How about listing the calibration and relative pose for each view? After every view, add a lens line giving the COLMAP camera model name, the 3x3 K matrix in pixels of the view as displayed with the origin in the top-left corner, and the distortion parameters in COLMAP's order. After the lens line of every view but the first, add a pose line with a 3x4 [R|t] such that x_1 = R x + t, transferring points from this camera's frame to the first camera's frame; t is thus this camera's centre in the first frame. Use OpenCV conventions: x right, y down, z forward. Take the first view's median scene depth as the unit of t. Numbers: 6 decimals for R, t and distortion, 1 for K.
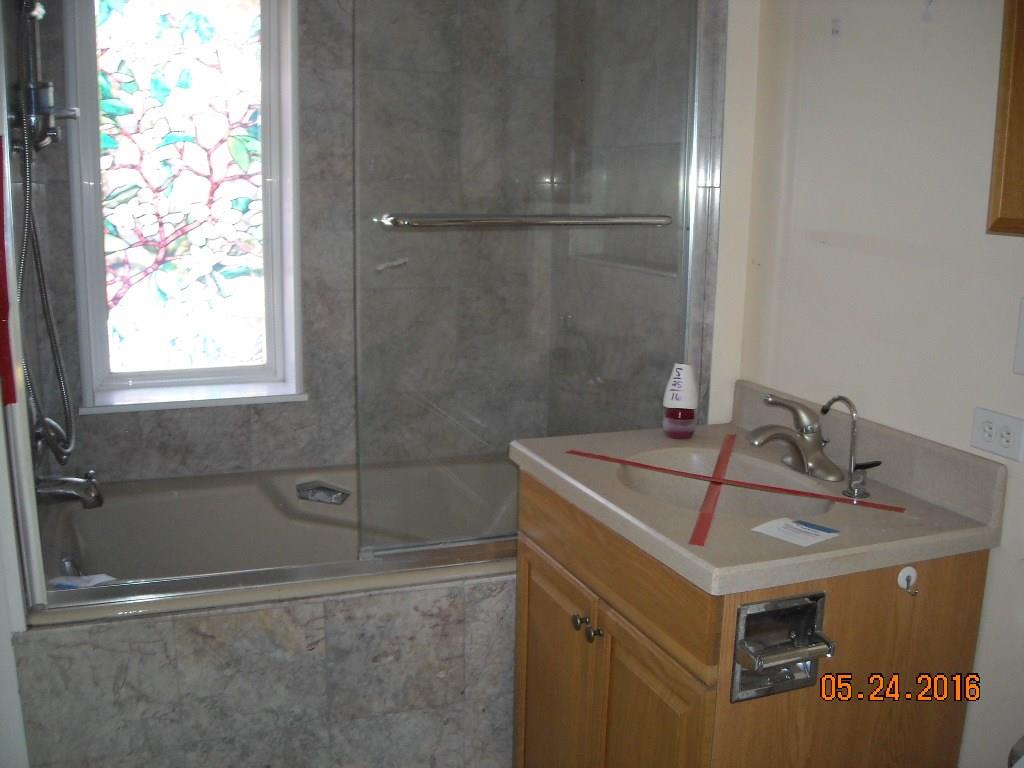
lens RADIAL K [[1062.7, 0, 511.8], [0, 1062.7, 385.8], [0, 0, 1]] dist [-0.144235, 0.000000]
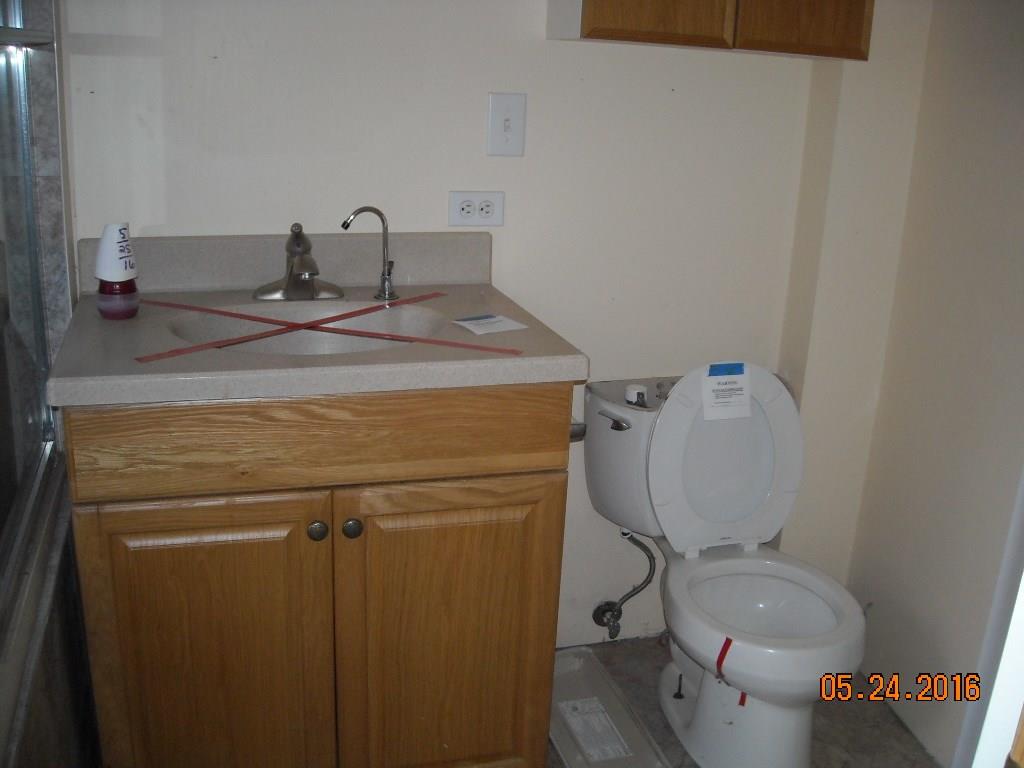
lens RADIAL K [[1062.7, 0, 513.0], [0, 1062.7, 384.8], [0, 0, 1]] dist [-0.144235, 0.000000]
pose [[0.065814, -0.303088, 0.950687, -0.692758], [0.154075, 0.944413, 0.290421, -0.101741], [-0.985865, 0.127363, 0.108854, 0.765686]]
